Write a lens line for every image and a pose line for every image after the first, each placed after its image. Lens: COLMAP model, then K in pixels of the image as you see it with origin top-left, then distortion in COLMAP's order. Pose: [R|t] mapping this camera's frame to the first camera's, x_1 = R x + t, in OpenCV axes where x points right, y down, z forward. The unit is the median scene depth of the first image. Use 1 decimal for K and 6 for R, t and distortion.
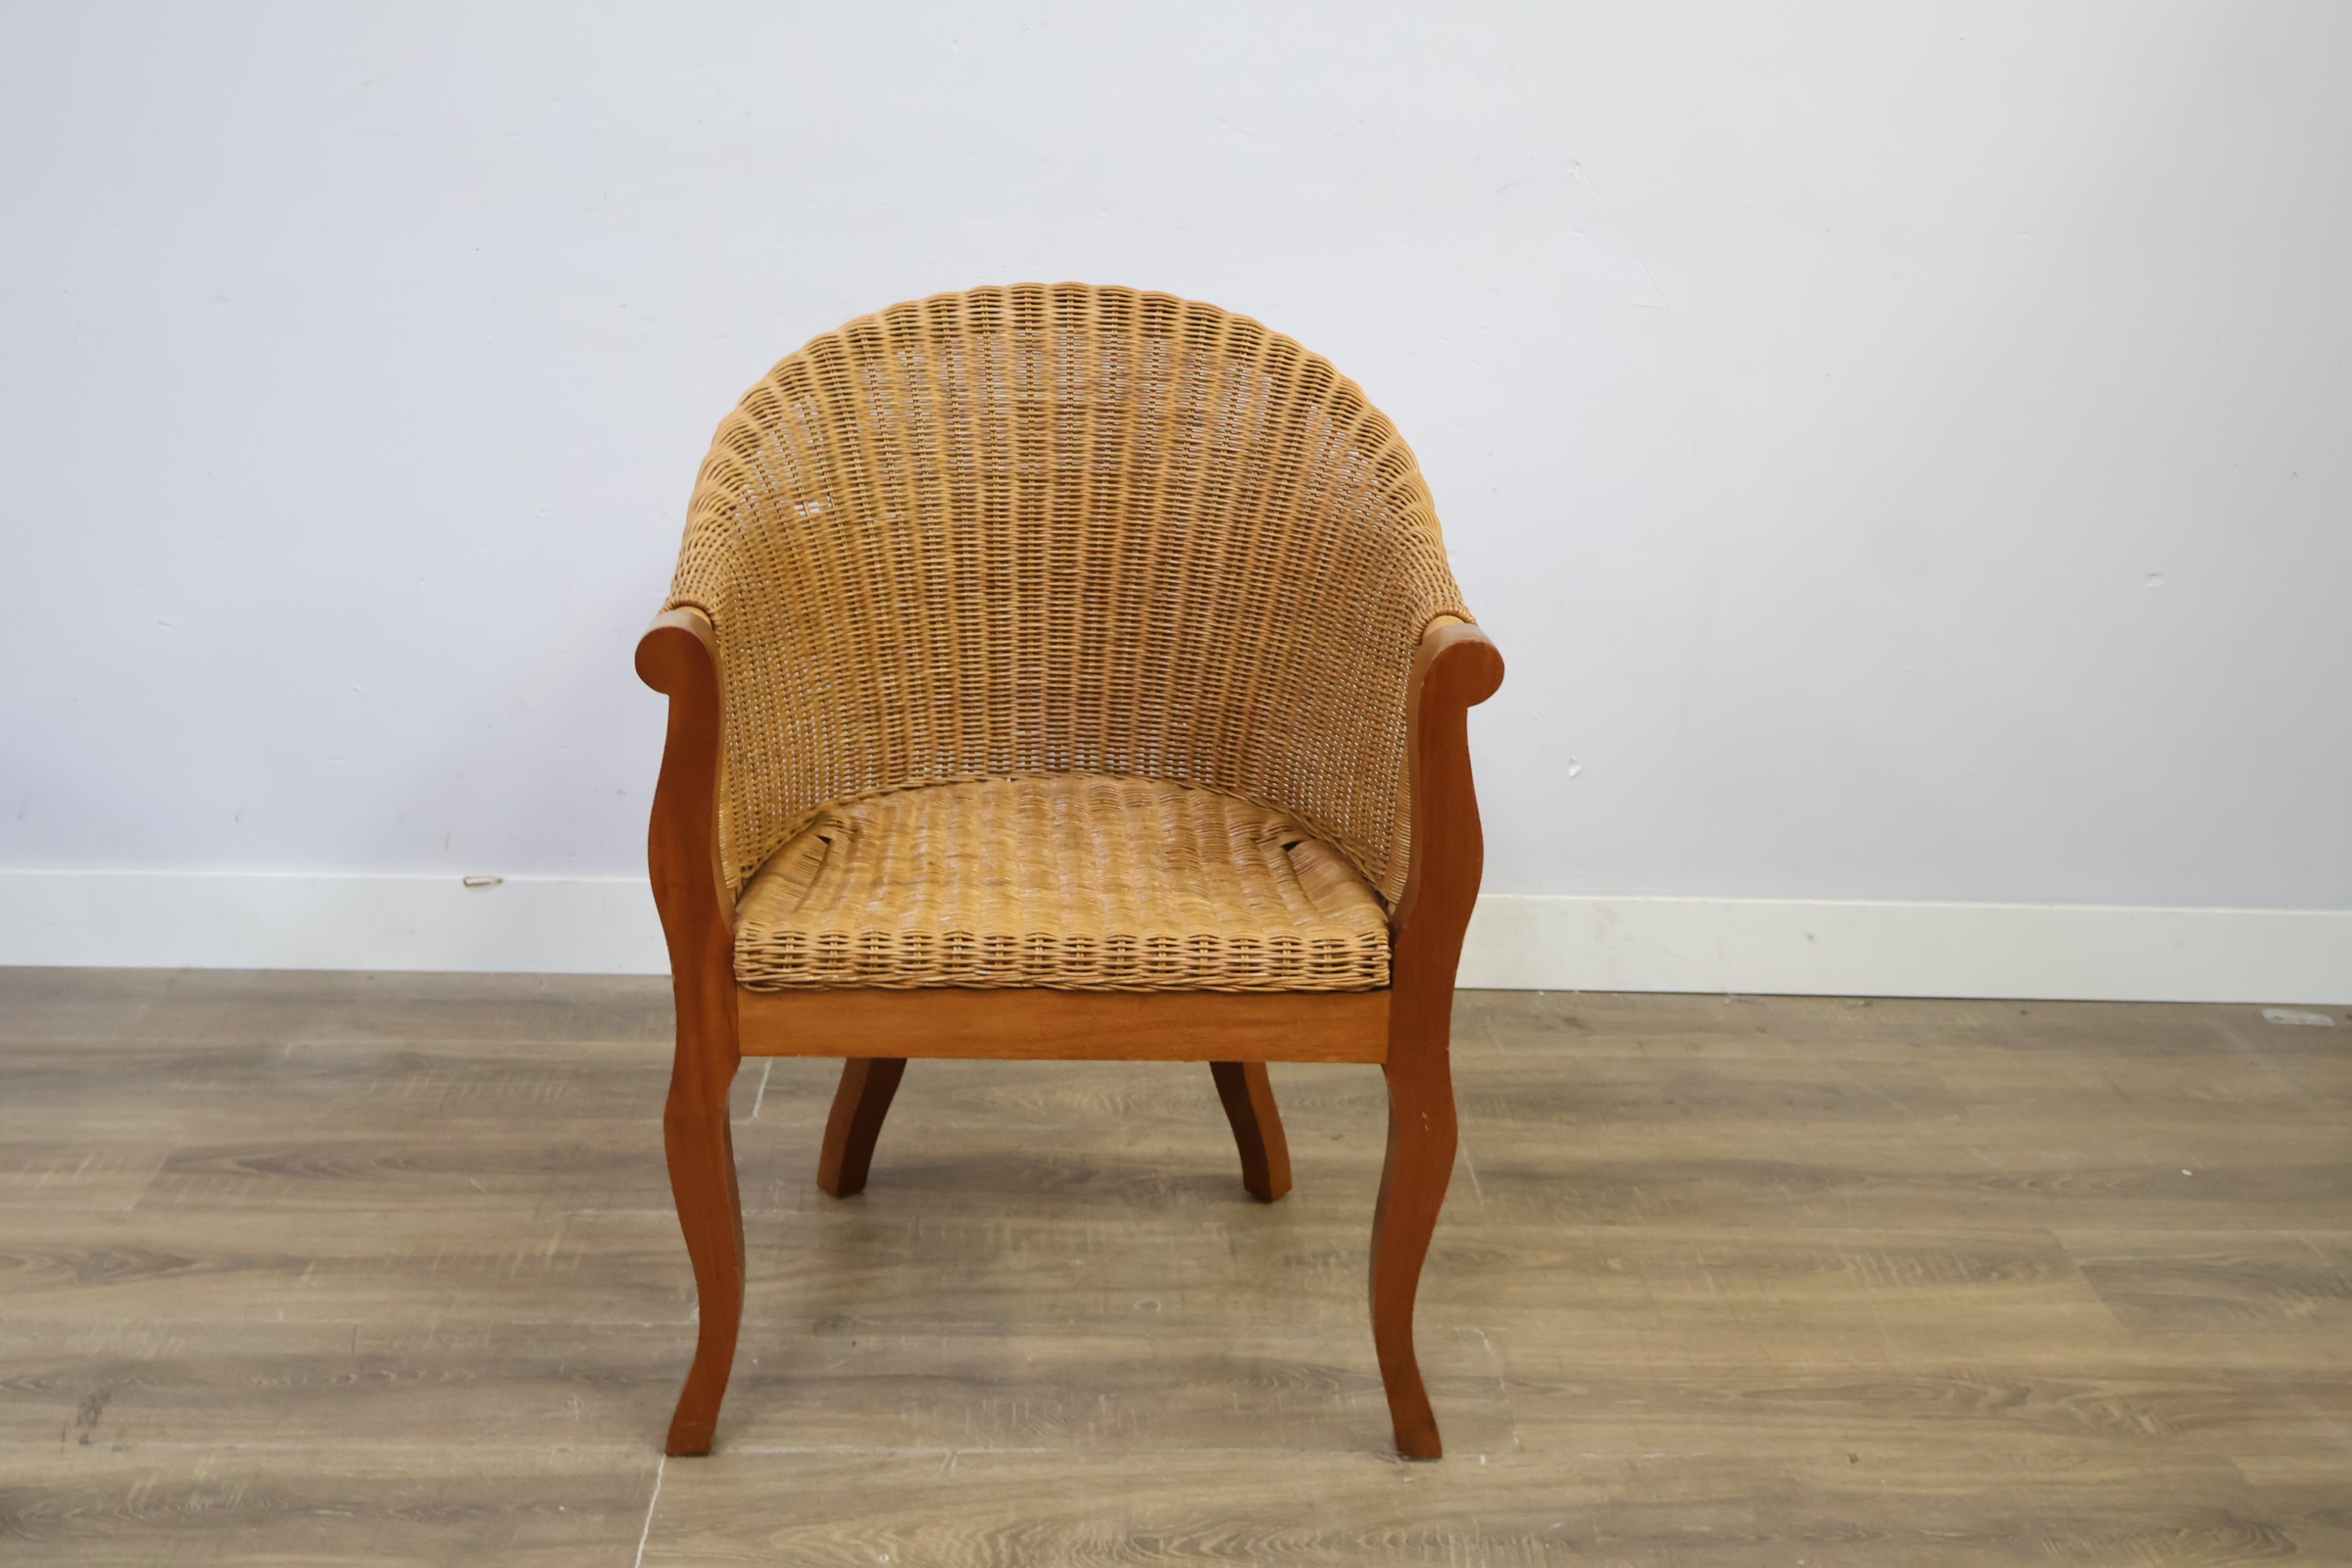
lens RADIAL K [[2569.6, 0, 1176.0], [0, 2569.6, 784.0], [0, 0, 1]] dist [-0.005962, 0.017315]
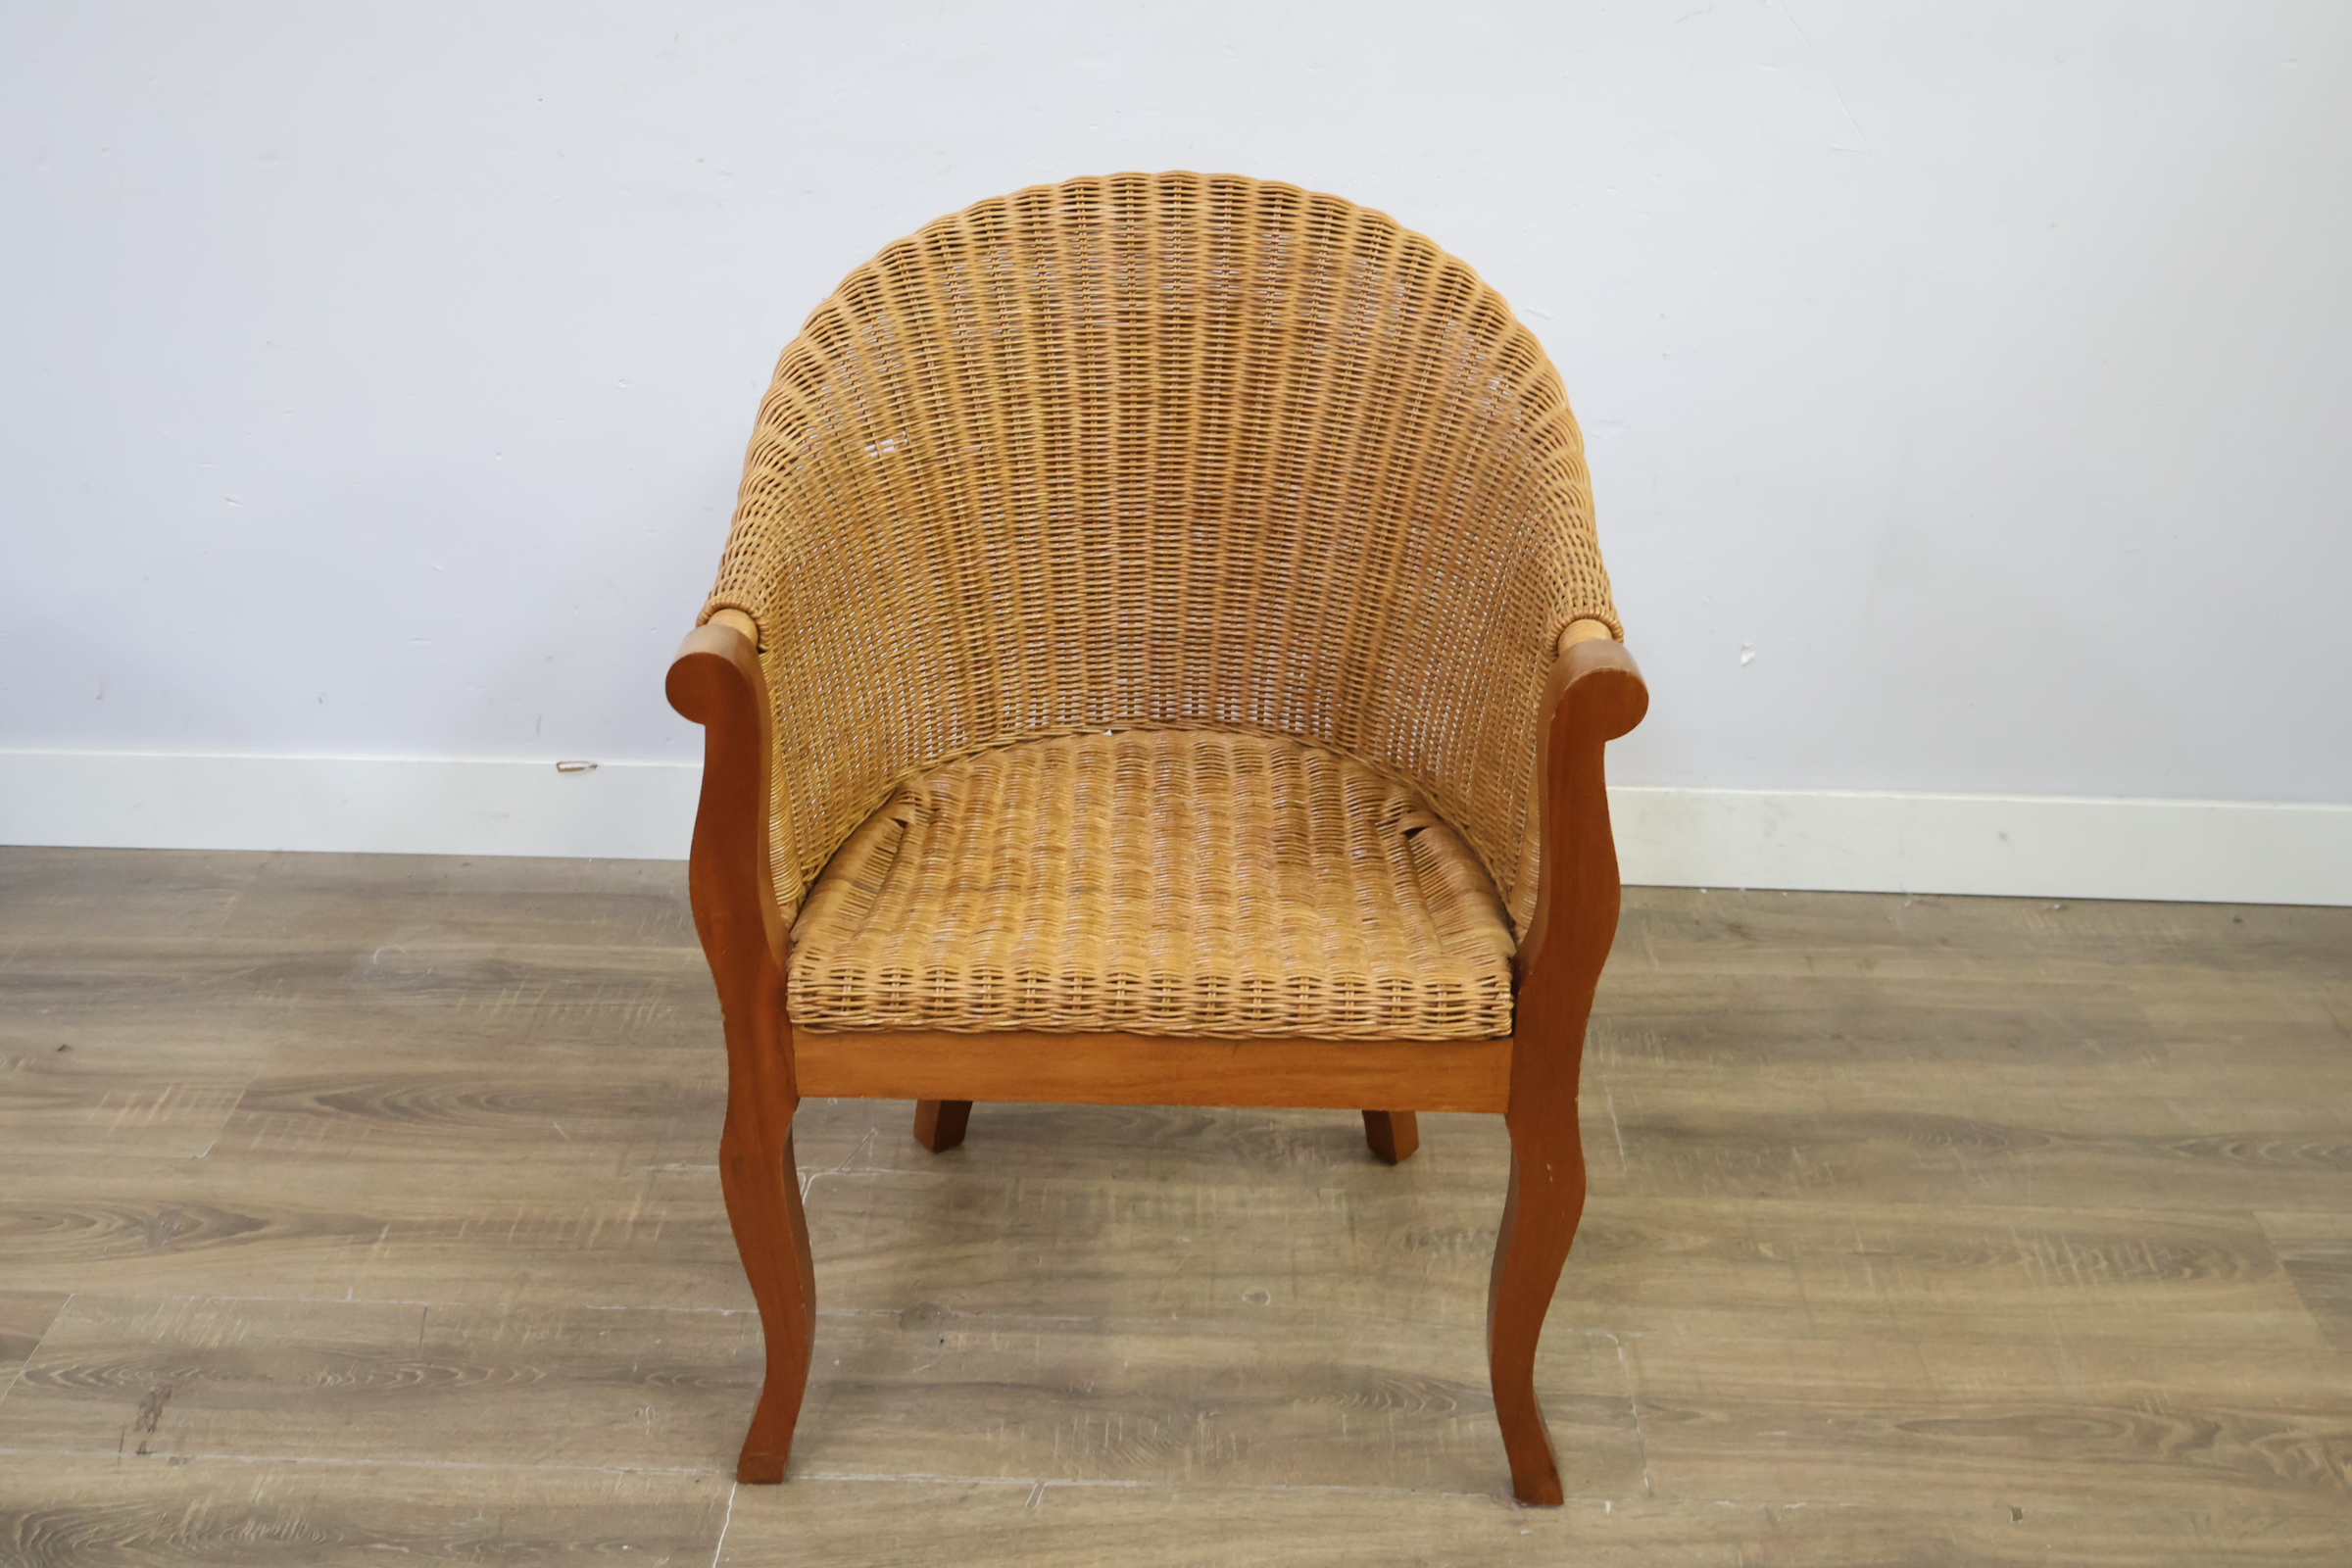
lens RADIAL K [[2569.6, 0, 1176.0], [0, 2569.6, 784.0], [0, 0, 1]] dist [-0.005962, 0.017315]
pose [[0.997197, 0.012106, -0.073838, 0.027153], [-0.001584, 0.990018, 0.140933, -0.116093], [0.074807, -0.140421, 0.987262, 0.102338]]
